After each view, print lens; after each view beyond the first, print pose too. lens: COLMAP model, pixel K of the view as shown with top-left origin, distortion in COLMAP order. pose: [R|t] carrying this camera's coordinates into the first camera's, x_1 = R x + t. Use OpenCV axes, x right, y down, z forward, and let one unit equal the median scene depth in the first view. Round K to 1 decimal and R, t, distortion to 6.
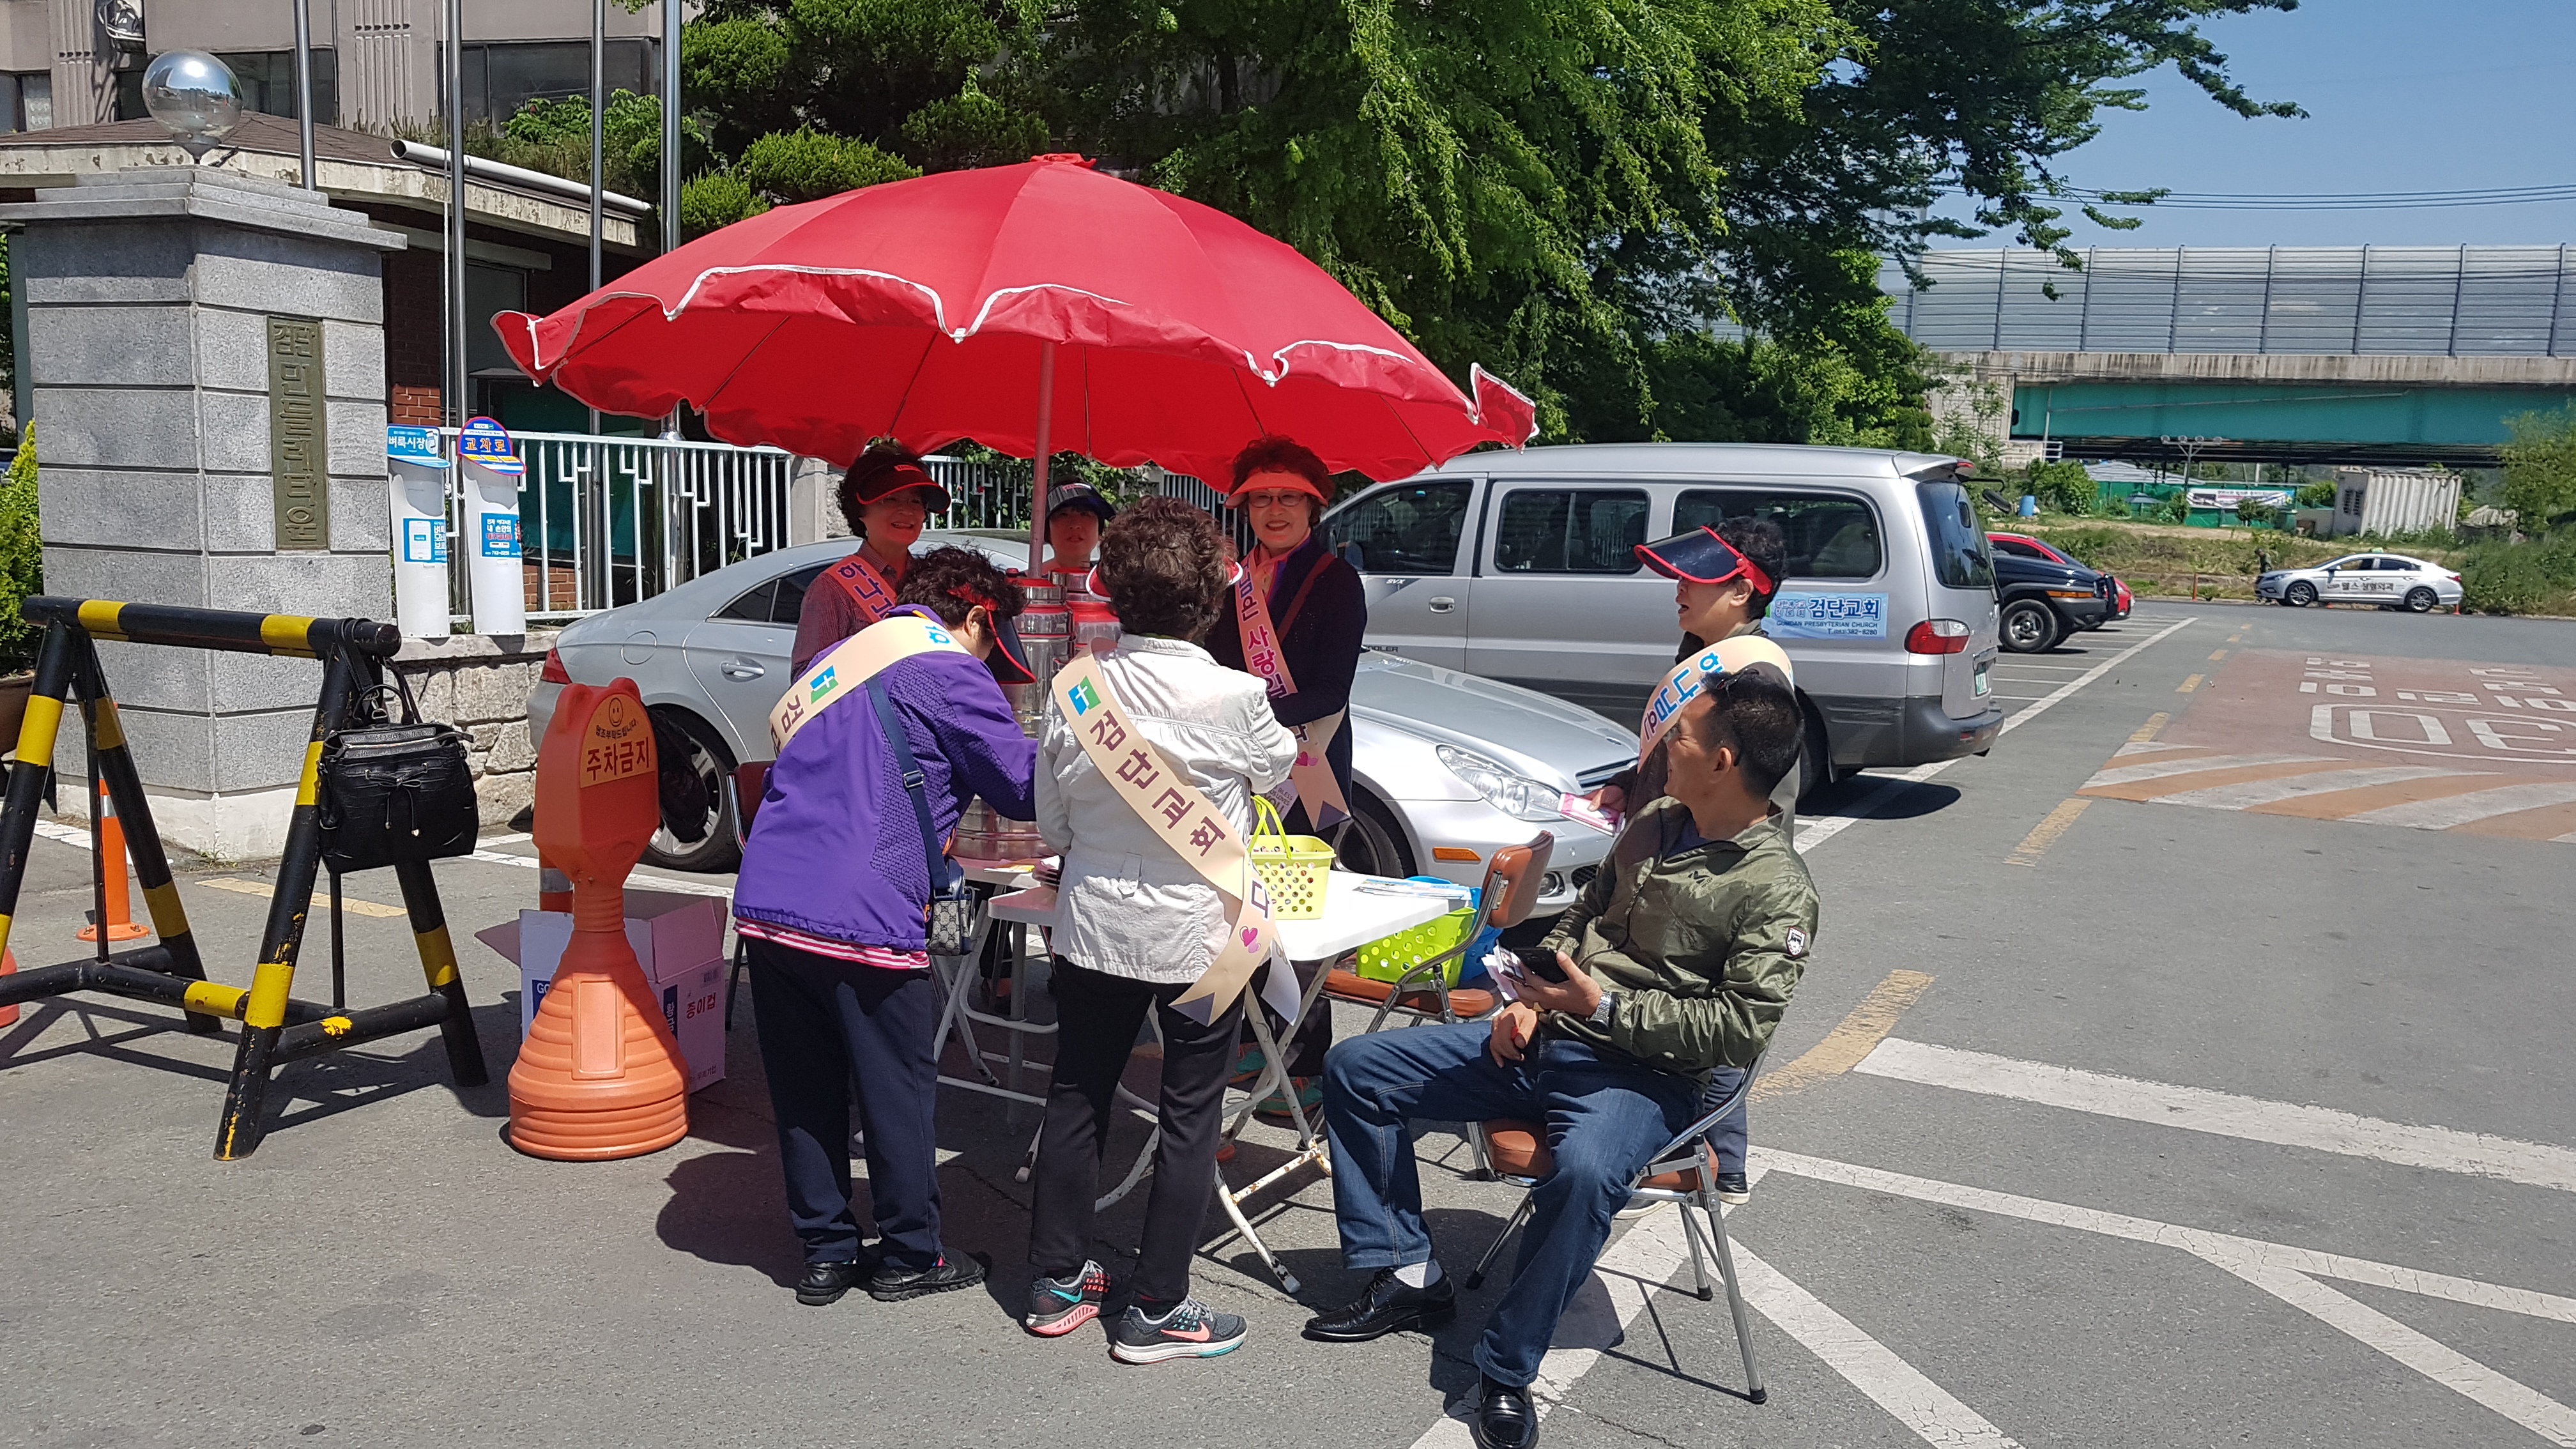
lens RADIAL K [[2117.9, 0, 1385.1], [0, 2117.9, 730.2], [0, 0, 1]] dist [-0.023312, -0.008963]
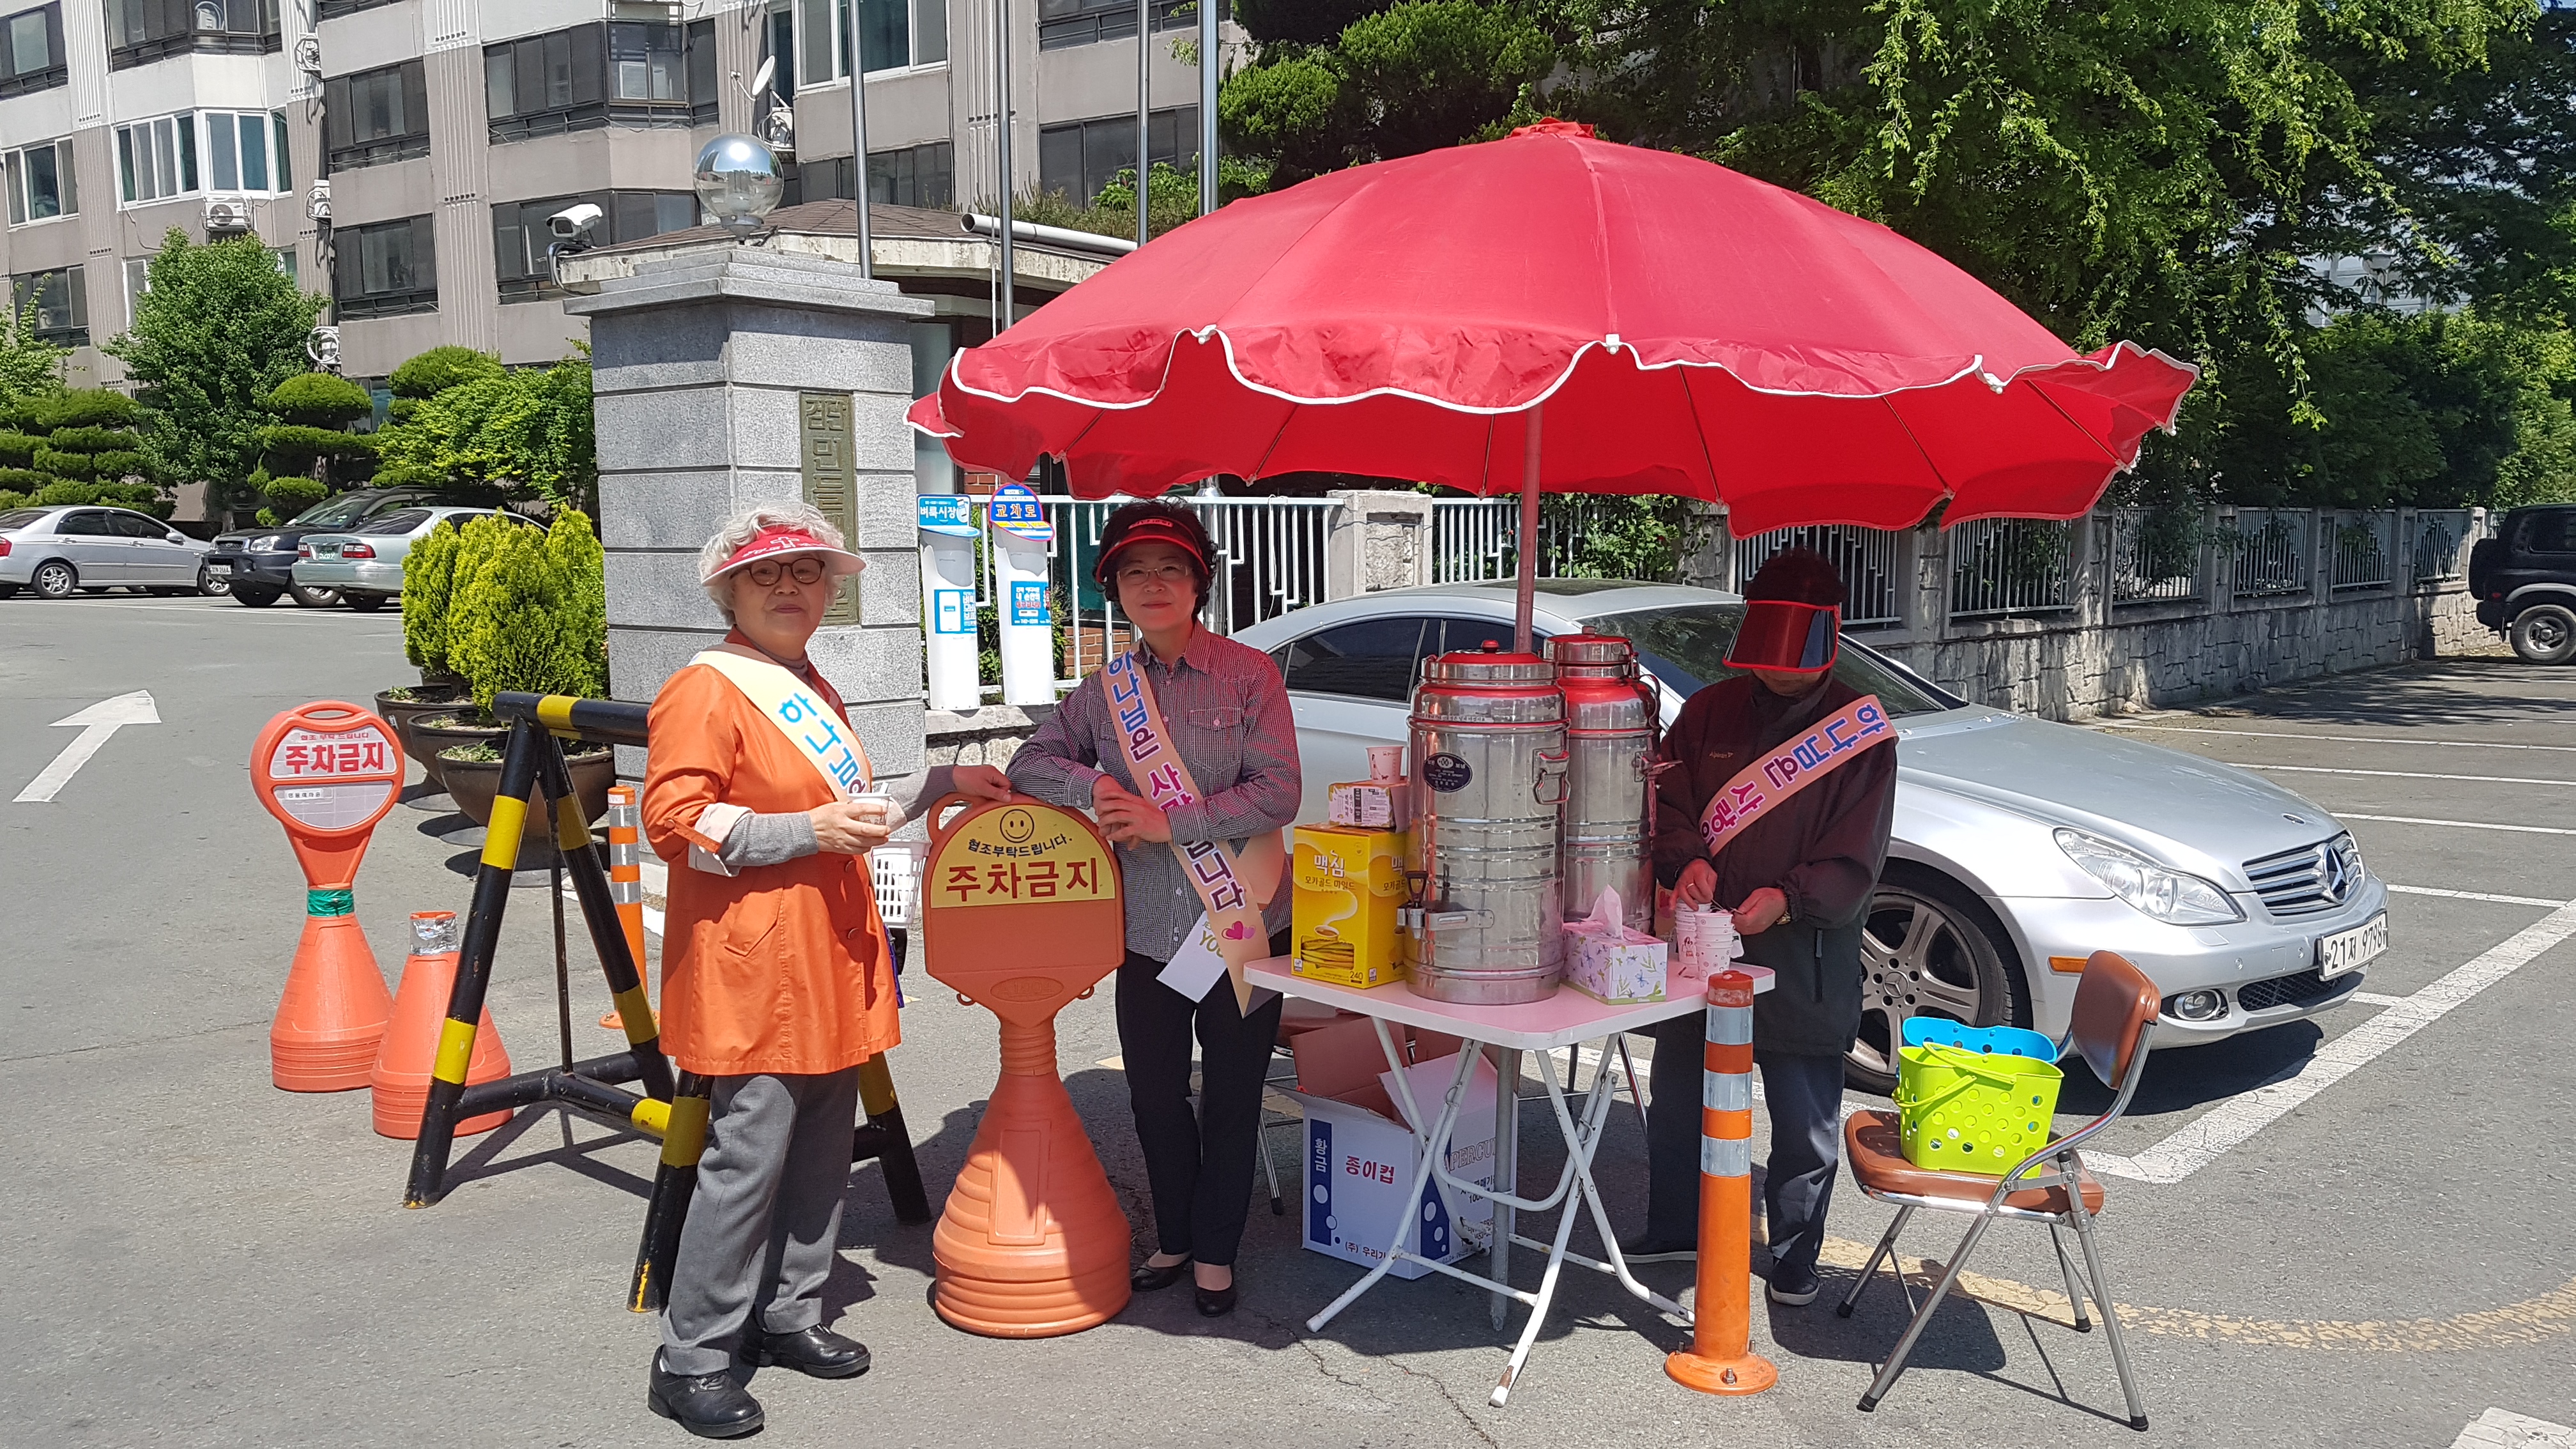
lens RADIAL K [[2107.0, 0, 1251.6], [0, 2107.0, 776.4], [0, 0, 1]] dist [0.014959, -0.004143]
pose [[0.942505, -0.004547, -0.334163, 0.004387], [0.006384, 0.999970, 0.004399, -0.015905], [0.334132, -0.006279, 0.942505, 0.114400]]
